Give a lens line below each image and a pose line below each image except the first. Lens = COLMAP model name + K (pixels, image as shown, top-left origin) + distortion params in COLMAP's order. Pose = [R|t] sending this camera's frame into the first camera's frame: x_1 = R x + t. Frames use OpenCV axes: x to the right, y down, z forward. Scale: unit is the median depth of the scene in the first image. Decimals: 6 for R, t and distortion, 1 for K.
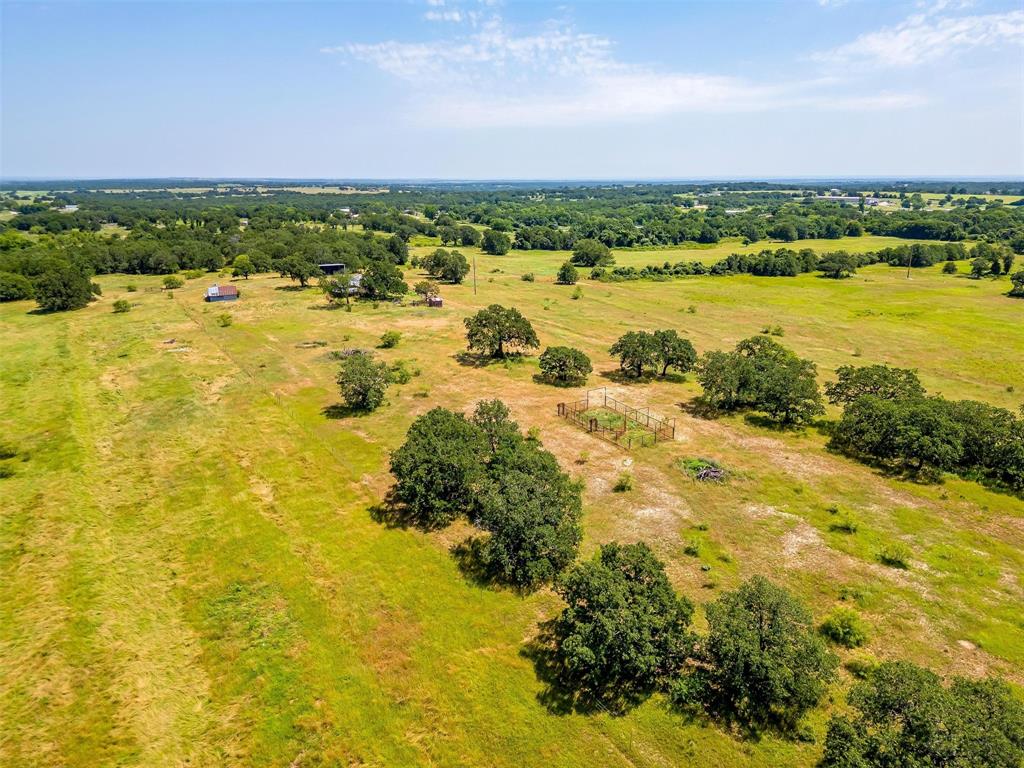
lens RADIAL K [[736.4, 0, 518.7], [0, 736.4, 388.4], [0, 0, 1]] dist [0.070767, -0.060200]
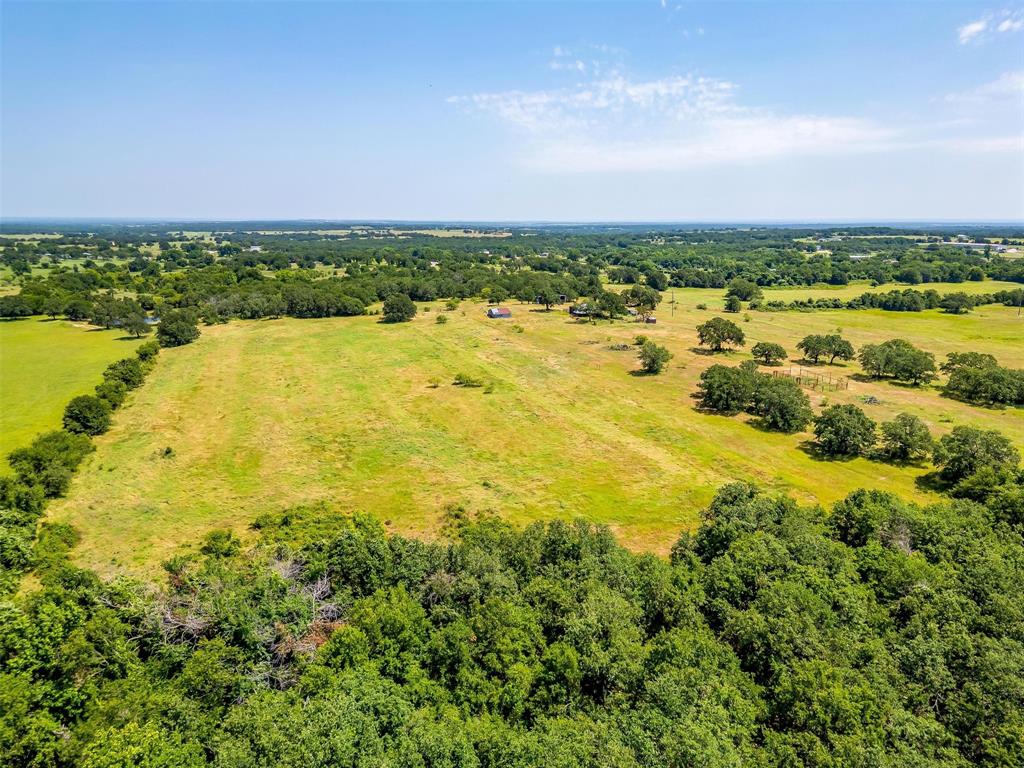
lens RADIAL K [[714.0, 0, 512.3], [0, 714.0, 442.8], [0, 0, 1]] dist [0.062566, -0.054148]
pose [[0.988855, 0.048447, -0.140781, -0.068269], [-0.045100, 0.998621, 0.026870, 0.038182], [0.141888, -0.020221, 0.989676, -0.169644]]
